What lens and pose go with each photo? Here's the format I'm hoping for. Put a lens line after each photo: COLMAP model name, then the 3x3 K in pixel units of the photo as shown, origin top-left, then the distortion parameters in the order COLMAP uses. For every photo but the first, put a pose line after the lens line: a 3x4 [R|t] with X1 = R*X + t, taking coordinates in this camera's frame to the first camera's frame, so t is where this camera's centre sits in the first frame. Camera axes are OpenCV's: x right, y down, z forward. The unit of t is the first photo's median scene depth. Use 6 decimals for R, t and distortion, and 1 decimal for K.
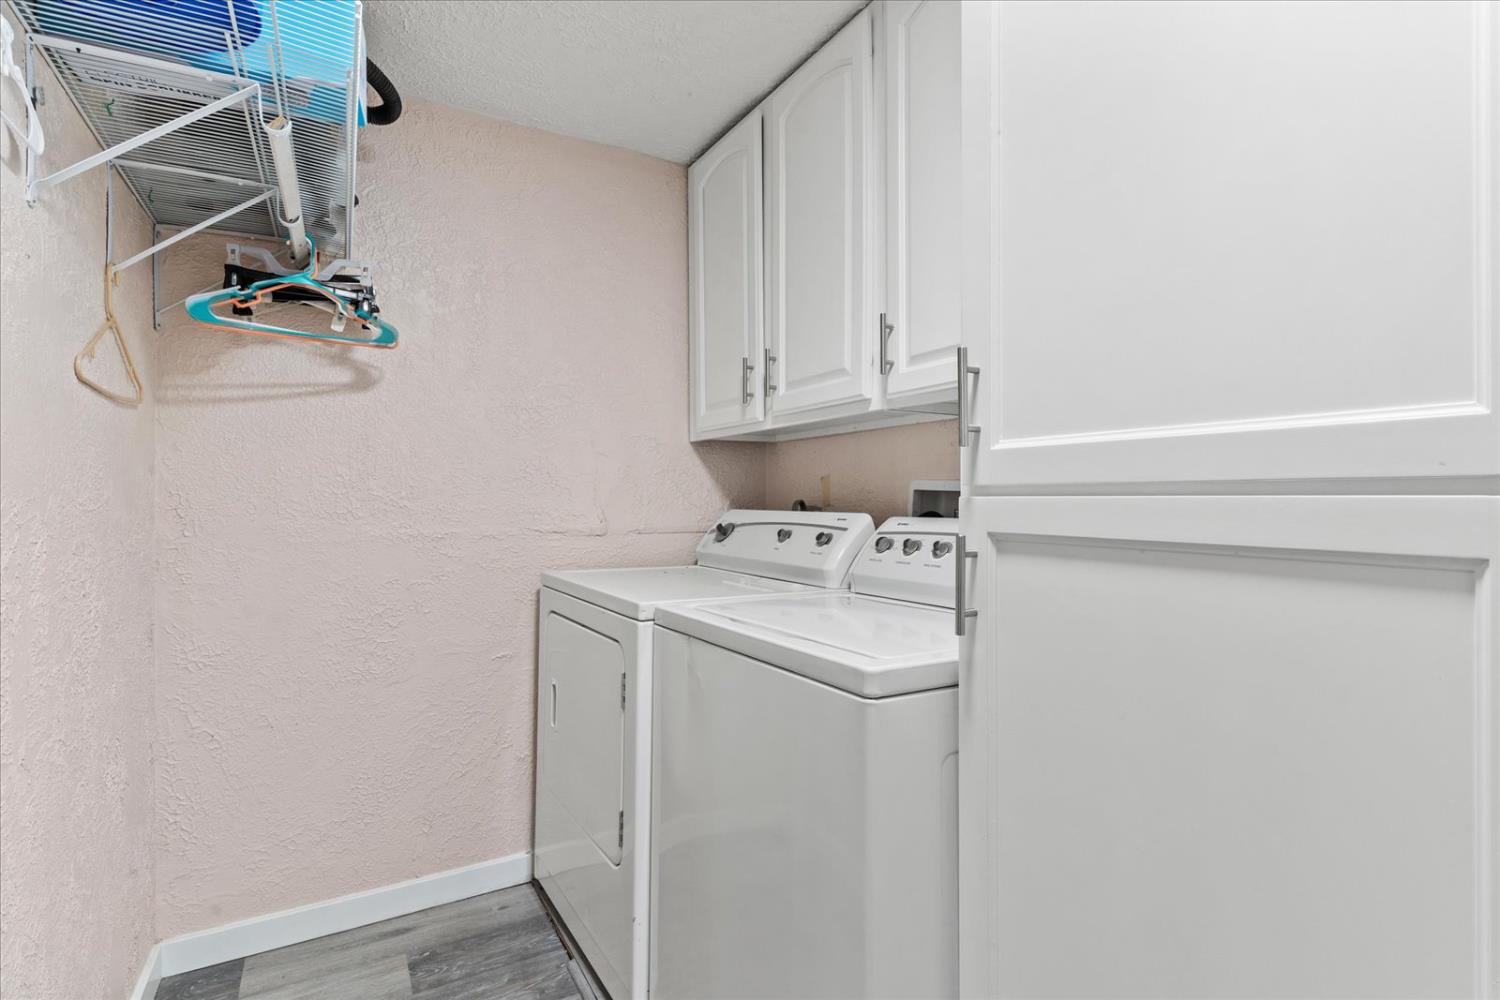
lens RADIAL K [[713.2, 0, 750.3], [0, 713.2, 498.4], [0, 0, 1]] dist [0.002932, 0.000440]
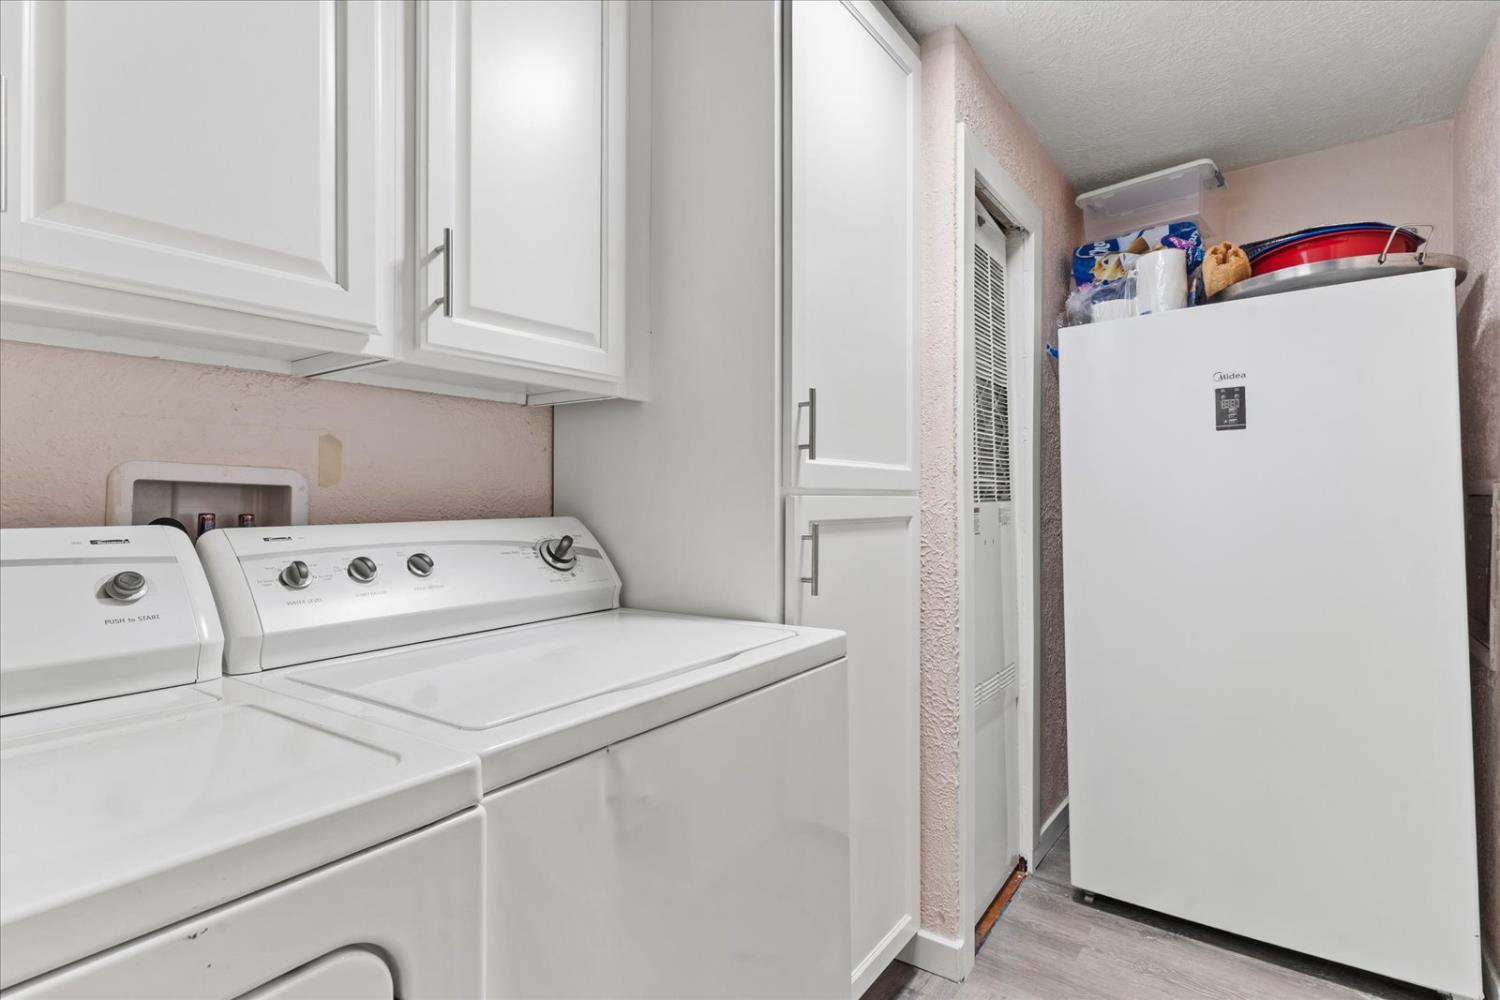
lens RADIAL K [[713.2, 0, 750.3], [0, 713.2, 498.4], [0, 0, 1]] dist [0.002932, 0.000440]
pose [[-0.392081, -0.003800, 0.919923, -0.500431], [-0.001318, 0.999993, 0.003570, -0.001265], [-0.919930, 0.000188, -0.392084, 0.892294]]
